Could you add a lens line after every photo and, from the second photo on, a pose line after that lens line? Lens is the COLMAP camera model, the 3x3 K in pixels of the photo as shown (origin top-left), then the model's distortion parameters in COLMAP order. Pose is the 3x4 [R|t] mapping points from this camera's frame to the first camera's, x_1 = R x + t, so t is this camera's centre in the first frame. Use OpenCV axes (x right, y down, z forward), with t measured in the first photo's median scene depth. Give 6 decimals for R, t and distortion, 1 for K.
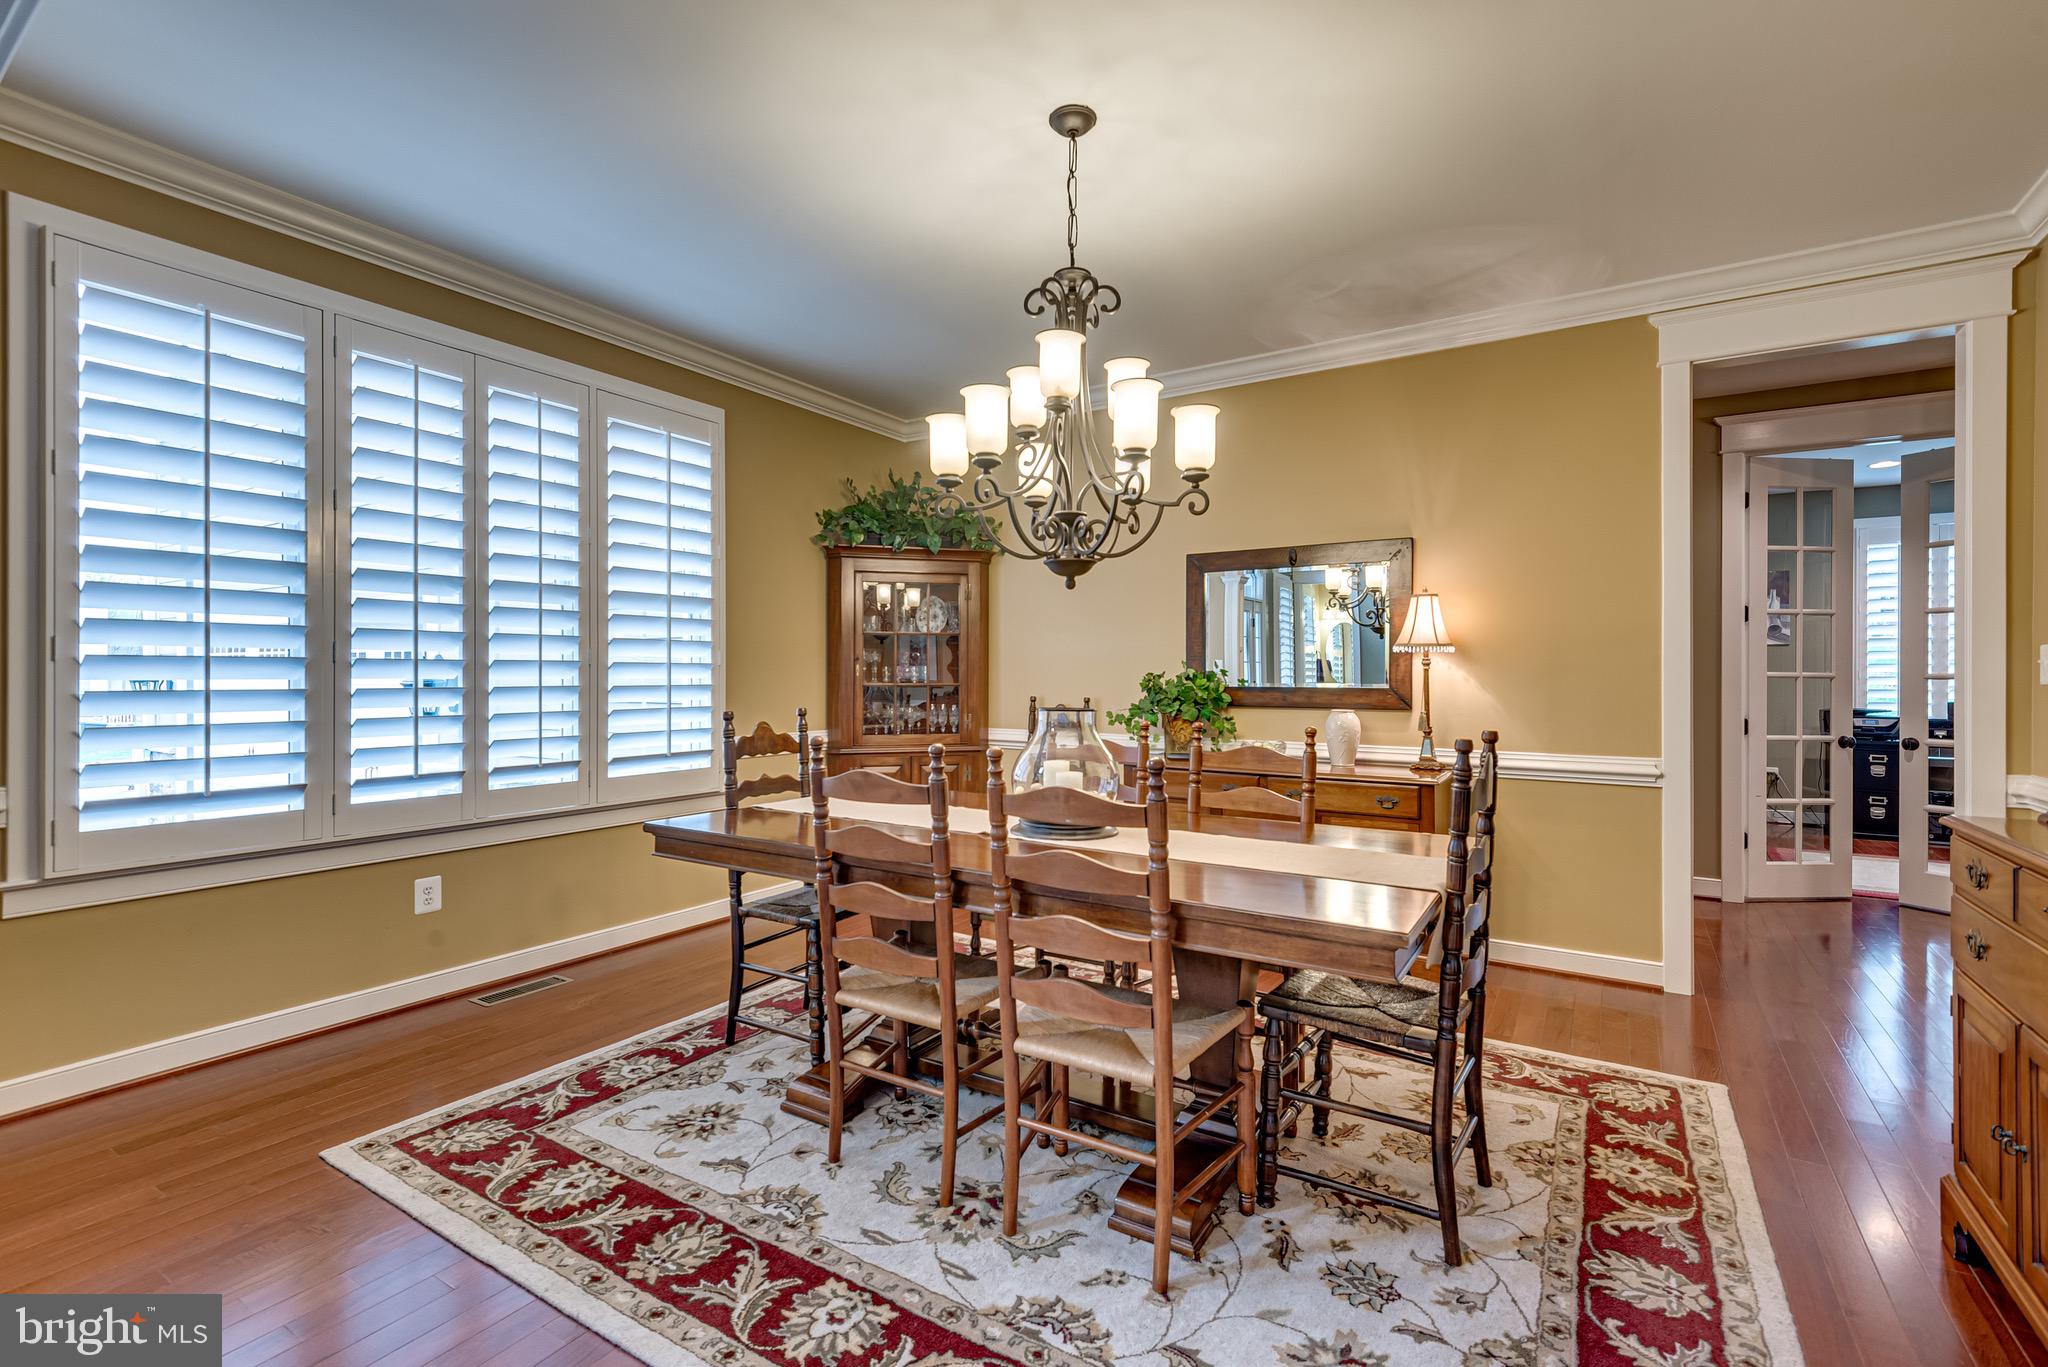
lens RADIAL K [[929.4, 0, 1023.2], [0, 929.4, 675.8], [0, 0, 1]] dist [0.031420, -0.014557]
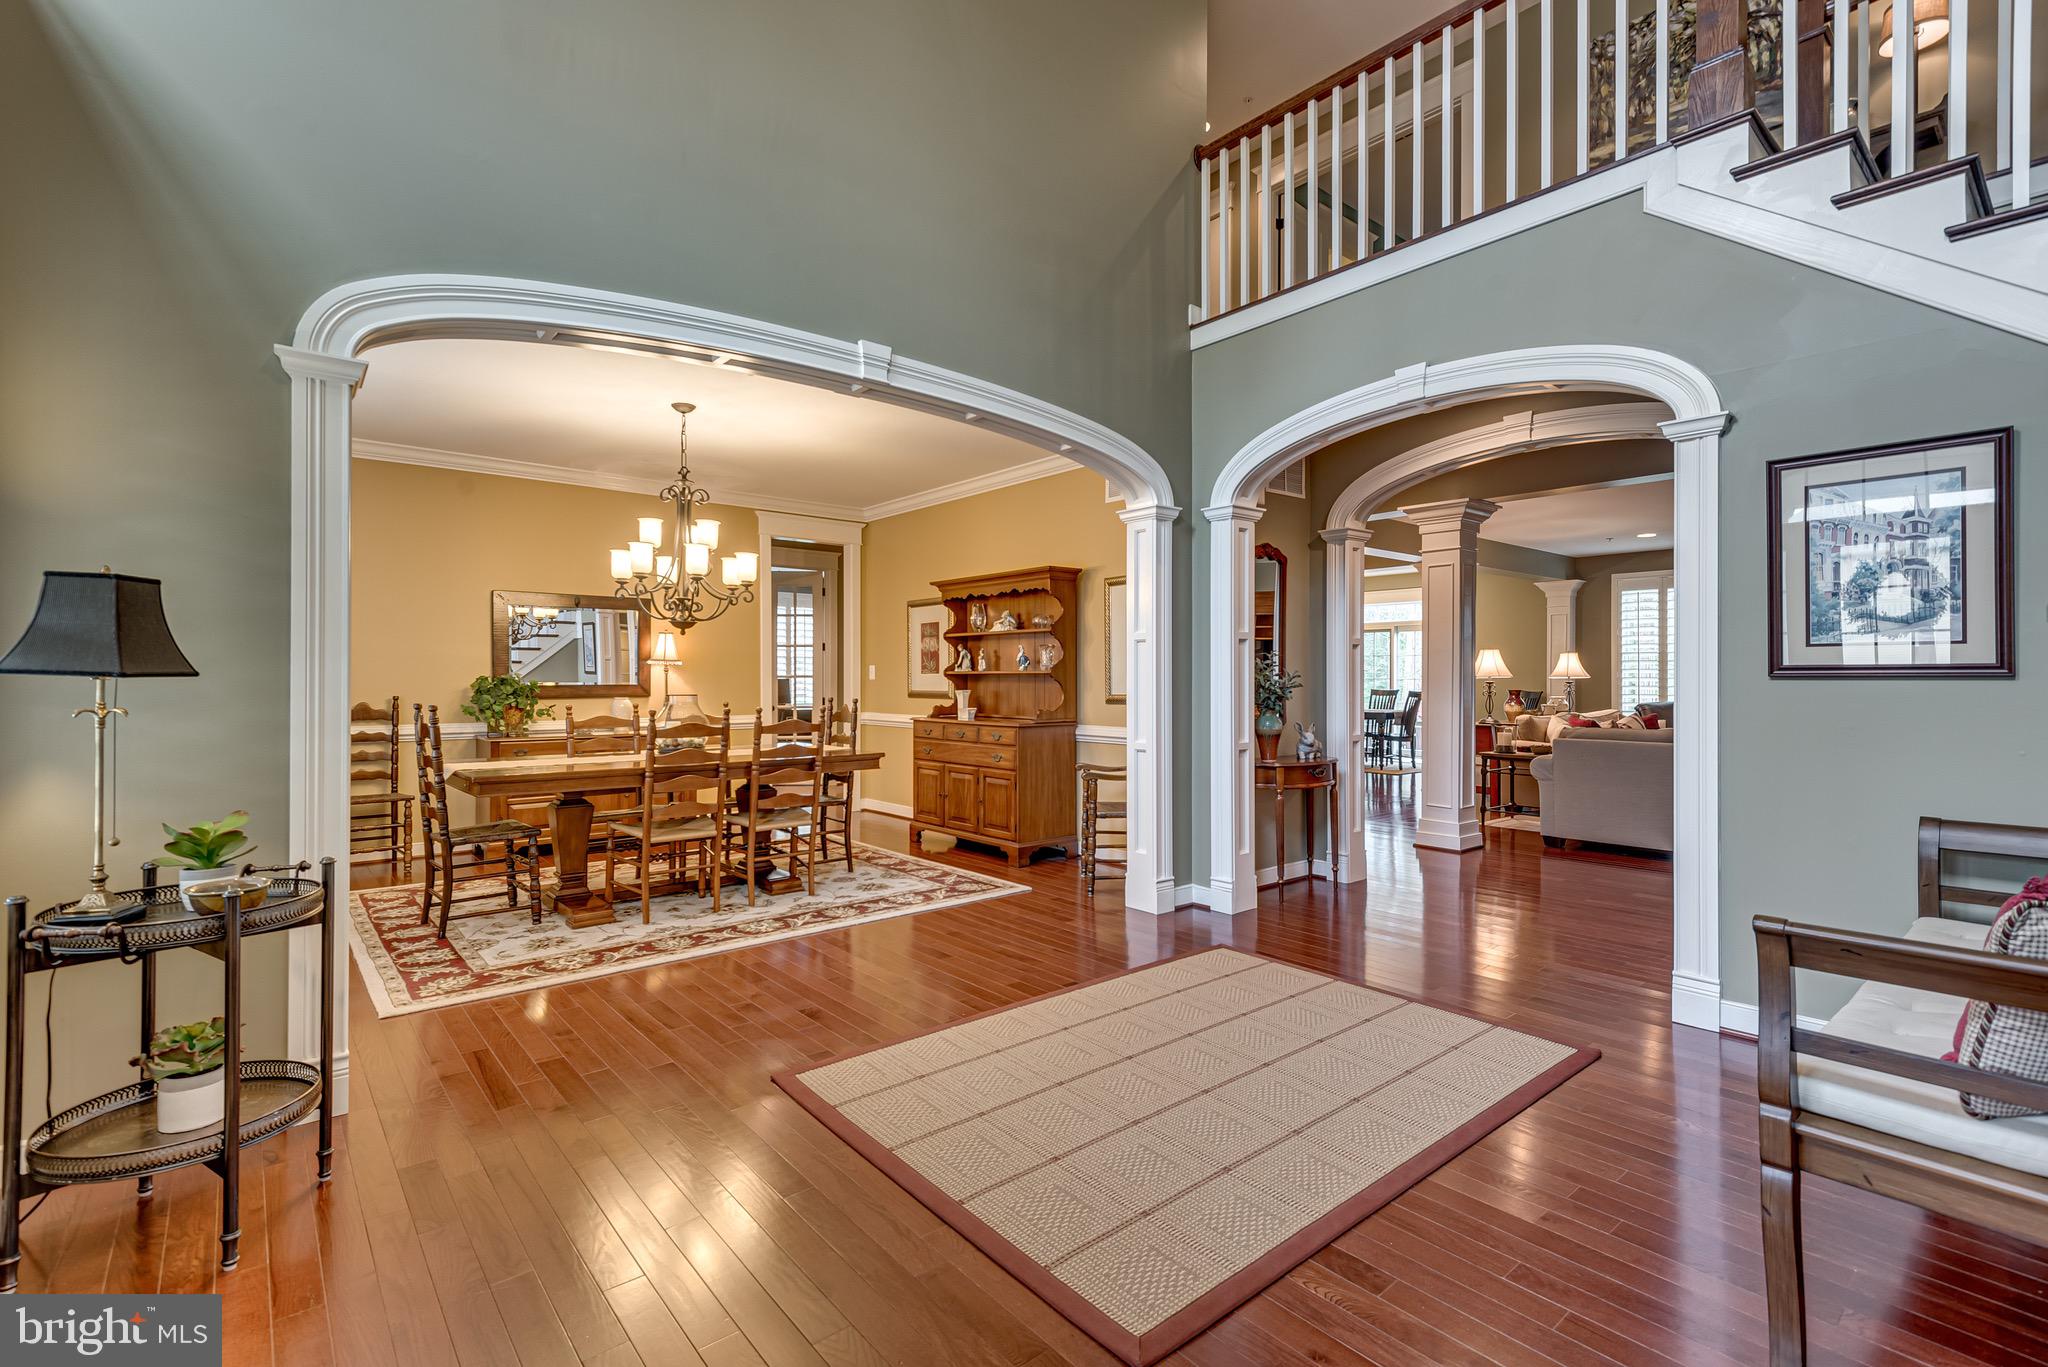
lens RADIAL K [[929.4, 0, 1012.9], [0, 929.4, 670.7], [0, 0, 1]] dist [0.031420, -0.014557]
pose [[0.304270, 0.001687, 0.952584, -1.497790], [0.002900, 0.999992, -0.002697, -0.007880], [-0.952581, 0.003583, 0.304263, -0.279708]]
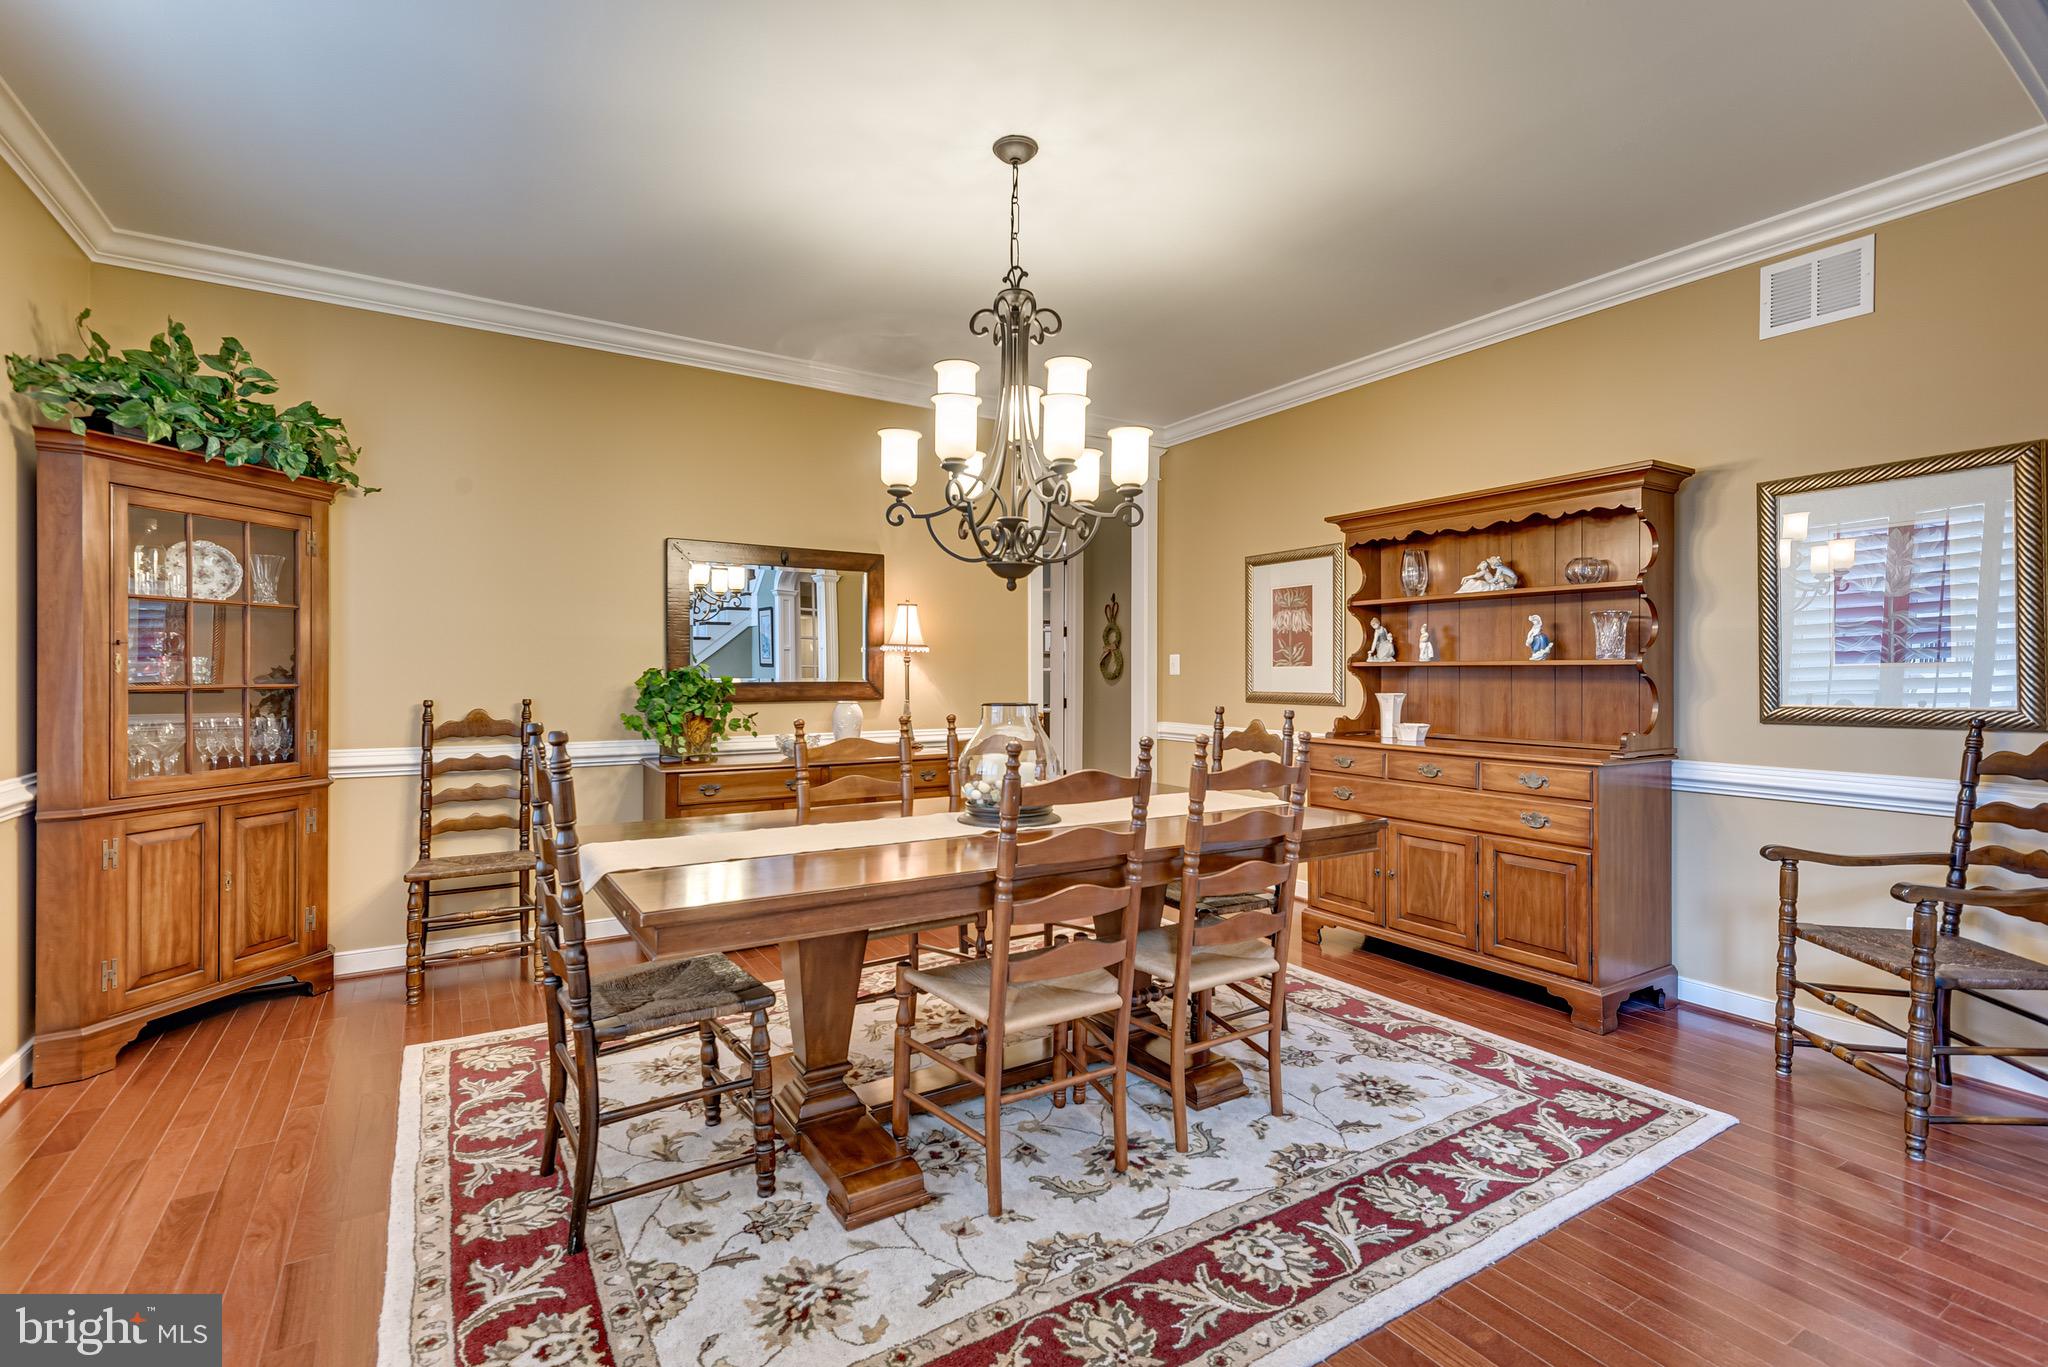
lens RADIAL K [[929.4, 0, 1012.8], [0, 929.4, 672.1], [0, 0, 1]] dist [0.031420, -0.014557]
pose [[0.432513, -0.004416, 0.901617, -0.809345], [0.001126, 0.999990, 0.004358, -0.004019], [-0.901627, -0.000870, 0.432513, 0.482894]]
